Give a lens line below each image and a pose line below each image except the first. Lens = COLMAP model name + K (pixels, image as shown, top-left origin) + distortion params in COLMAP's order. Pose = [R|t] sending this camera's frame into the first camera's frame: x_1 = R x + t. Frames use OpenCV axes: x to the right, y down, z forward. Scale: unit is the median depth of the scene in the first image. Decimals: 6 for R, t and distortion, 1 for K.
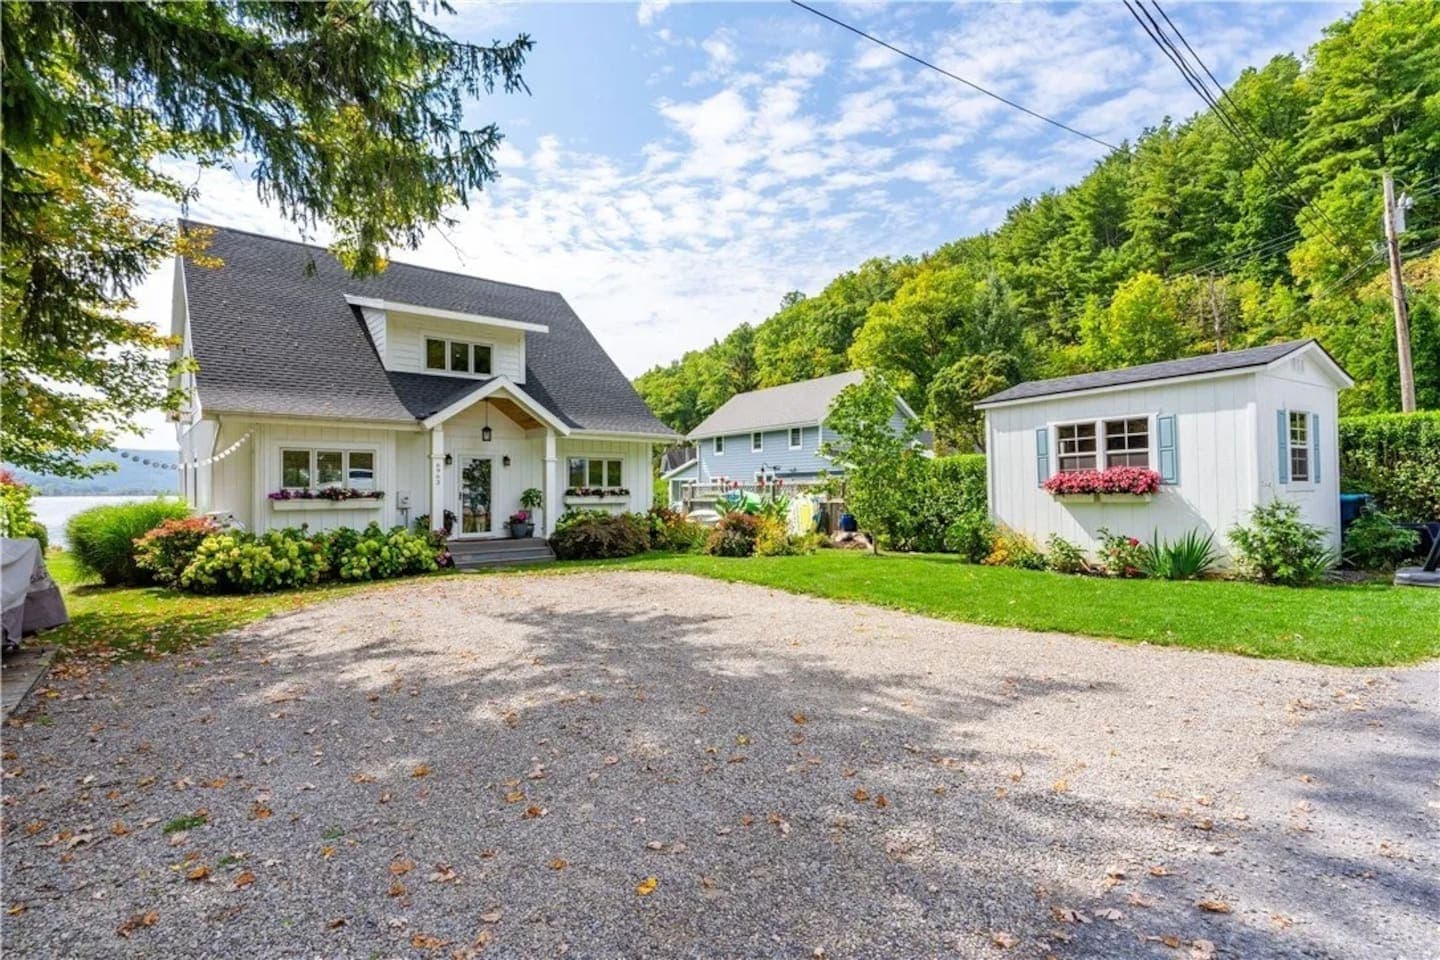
lens RADIAL K [[690.7, 0, 714.7], [0, 690.7, 486.5], [0, 0, 1]] dist [0.000621, 0.000499]
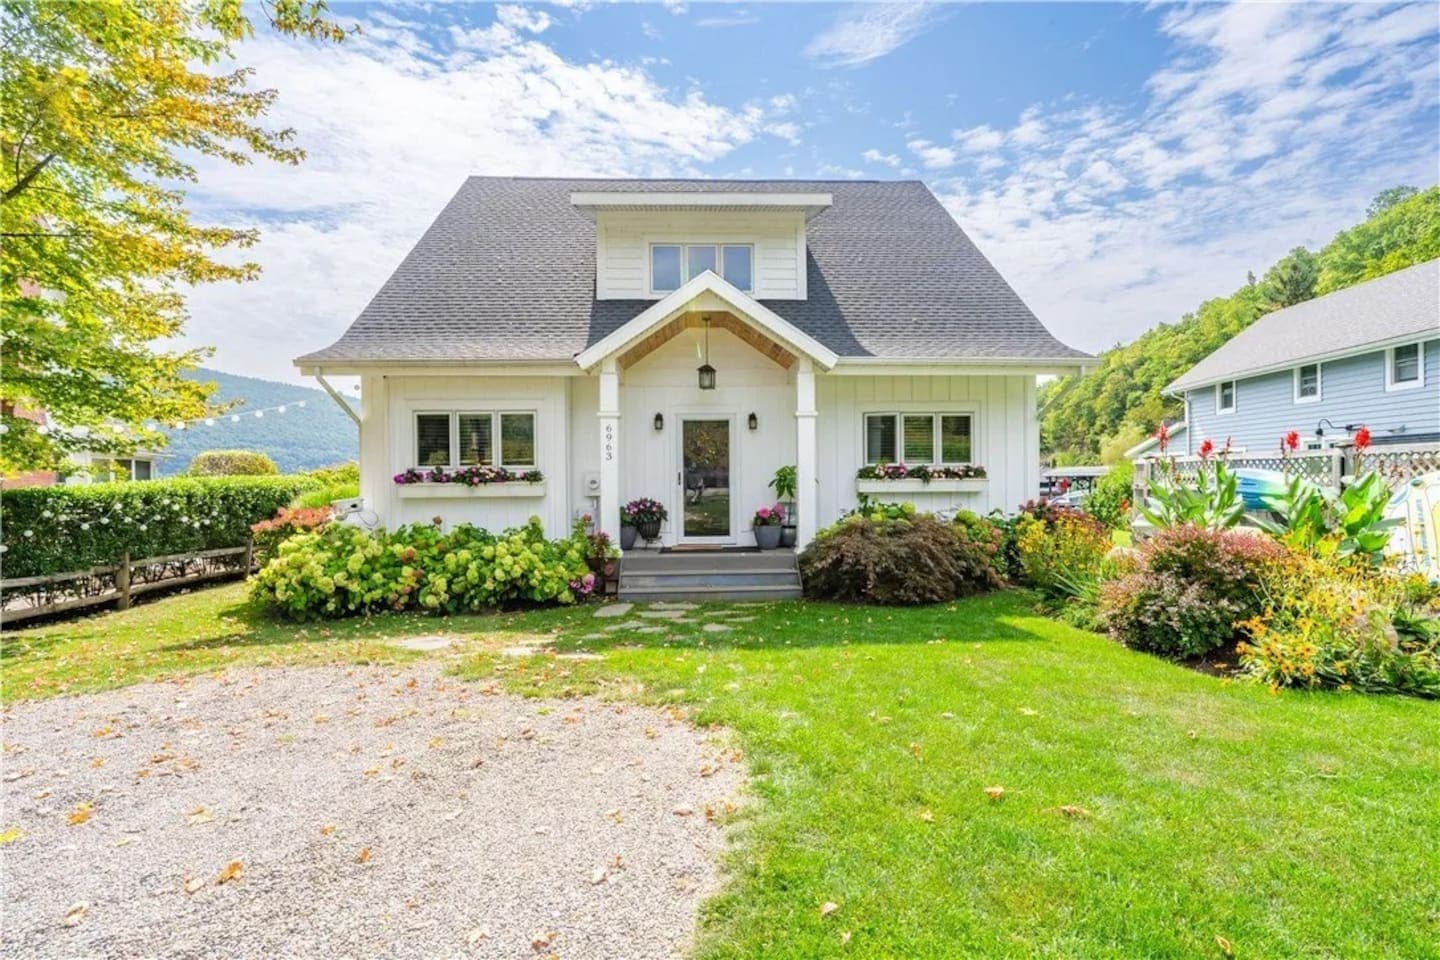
lens RADIAL K [[690.7, 0, 714.7], [0, 690.7, 486.5], [0, 0, 1]] dist [0.000621, 0.000499]
pose [[0.791175, 0.007629, -0.611543, 0.047142], [0.006680, 0.999755, 0.021114, 0.007489], [0.611554, -0.020790, 0.790930, 0.497658]]
